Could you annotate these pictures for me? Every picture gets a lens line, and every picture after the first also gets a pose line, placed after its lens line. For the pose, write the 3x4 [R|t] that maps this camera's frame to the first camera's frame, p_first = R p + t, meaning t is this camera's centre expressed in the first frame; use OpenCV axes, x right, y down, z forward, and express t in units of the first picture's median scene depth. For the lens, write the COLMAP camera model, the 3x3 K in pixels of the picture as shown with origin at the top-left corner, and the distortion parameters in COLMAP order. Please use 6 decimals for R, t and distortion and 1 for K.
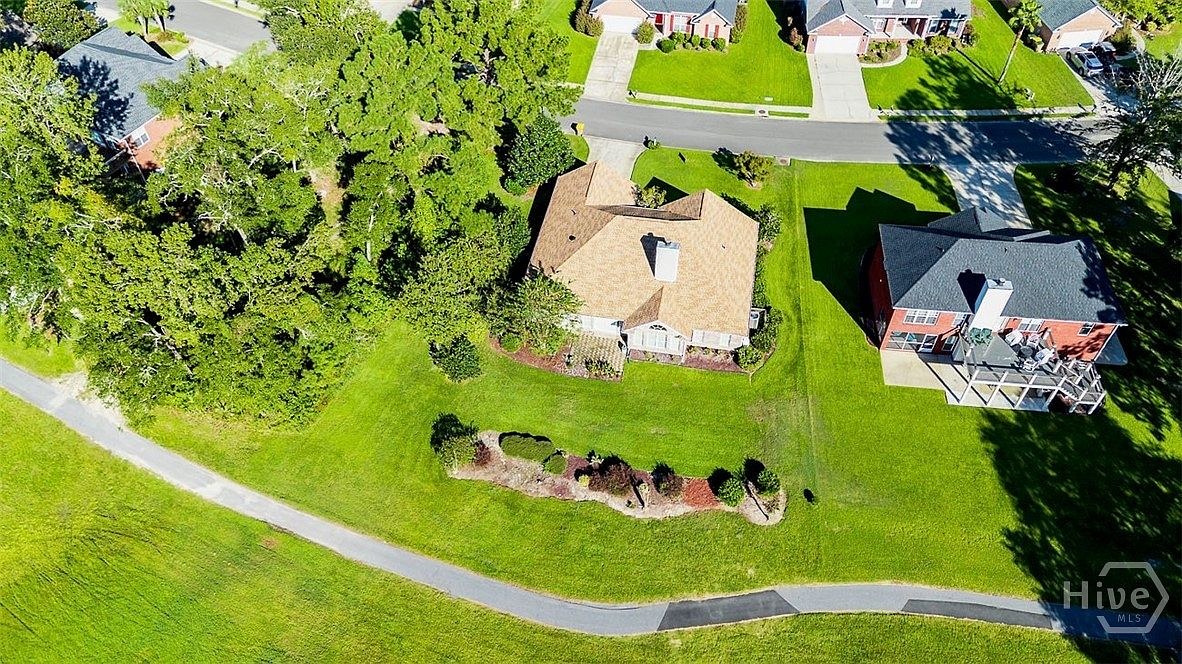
lens RADIAL K [[873.2, 0, 591.0], [0, 873.2, 332.0], [0, 0, 1]] dist [0.077338, -0.080142]
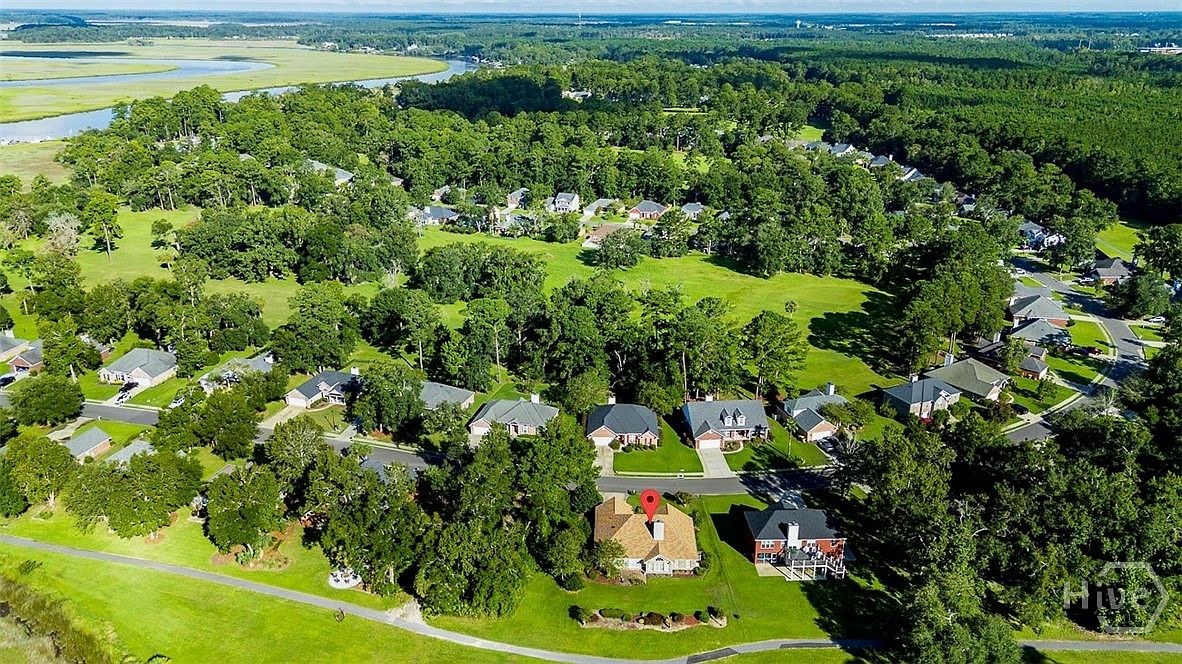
lens RADIAL K [[873.2, 0, 591.0], [0, 873.2, 332.0], [0, 0, 1]] dist [0.077338, -0.080142]
pose [[0.987502, -0.044833, 0.151097, -0.409365], [0.109931, 0.882913, -0.456487, 0.485365], [-0.112940, 0.467392, 0.876806, -1.235369]]
